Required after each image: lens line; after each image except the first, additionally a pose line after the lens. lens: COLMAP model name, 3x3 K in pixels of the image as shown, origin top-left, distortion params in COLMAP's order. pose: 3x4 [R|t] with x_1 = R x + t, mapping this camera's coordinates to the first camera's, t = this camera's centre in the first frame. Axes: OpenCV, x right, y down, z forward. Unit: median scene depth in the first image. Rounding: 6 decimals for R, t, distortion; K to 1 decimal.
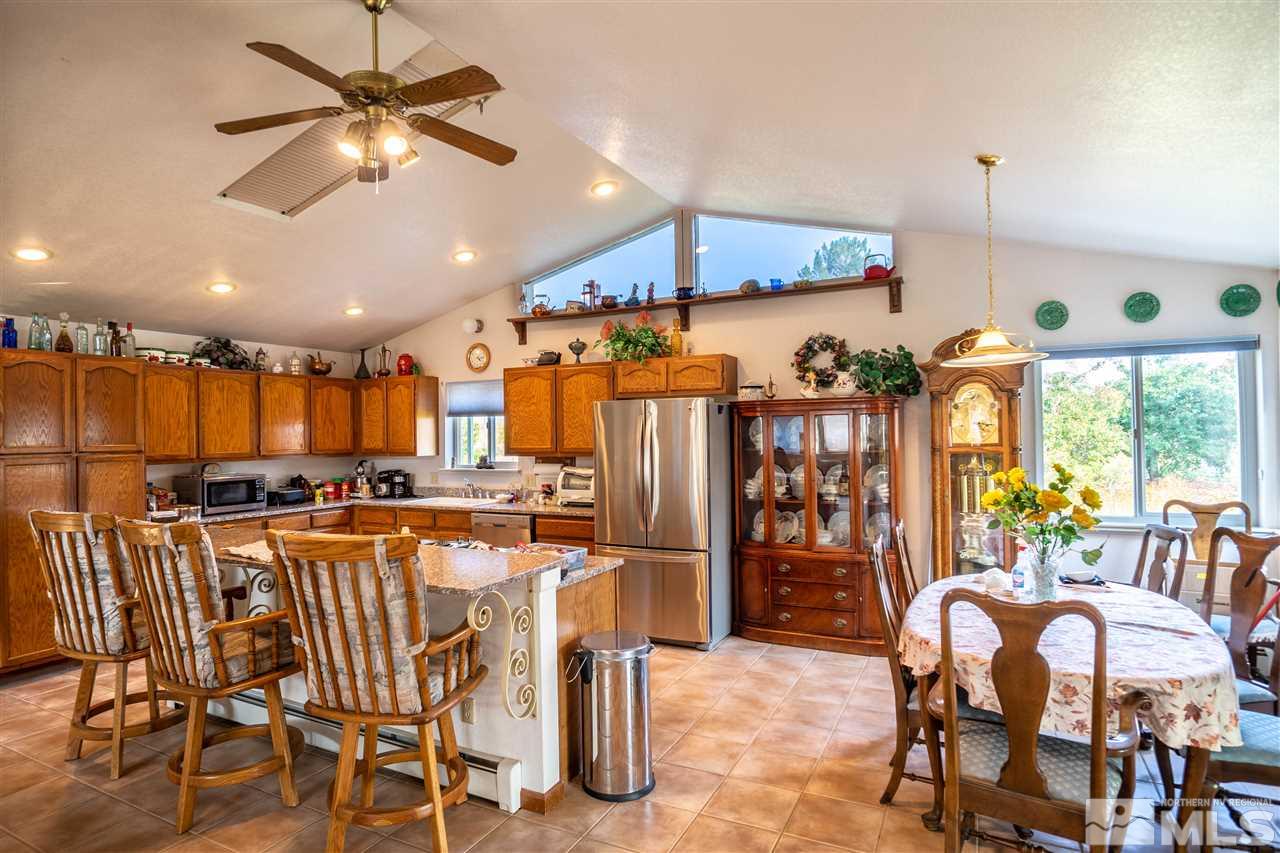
lens RADIAL K [[672.5, 0, 640.0], [0, 672.5, 426.5], [0, 0, 1]] dist [-0.004167, -0.000187]
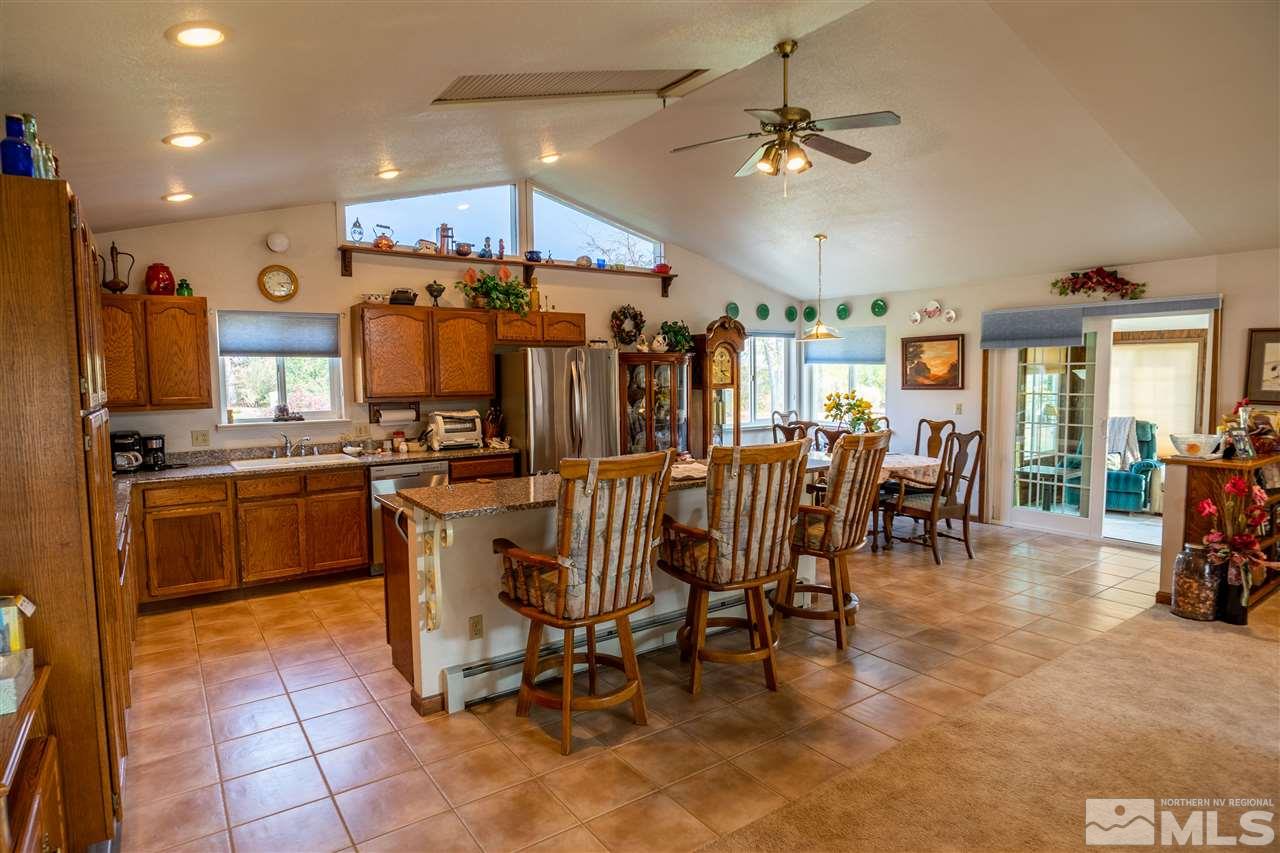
lens RADIAL K [[694.4, 0, 640.0], [0, 694.4, 426.5], [0, 0, 1]] dist [-0.015963, 0.000962]
pose [[0.474290, -0.061066, 0.878248, -0.879075], [-0.003861, 0.997438, 0.071439, 0.008536], [-0.880360, -0.037273, 0.472839, 0.253803]]
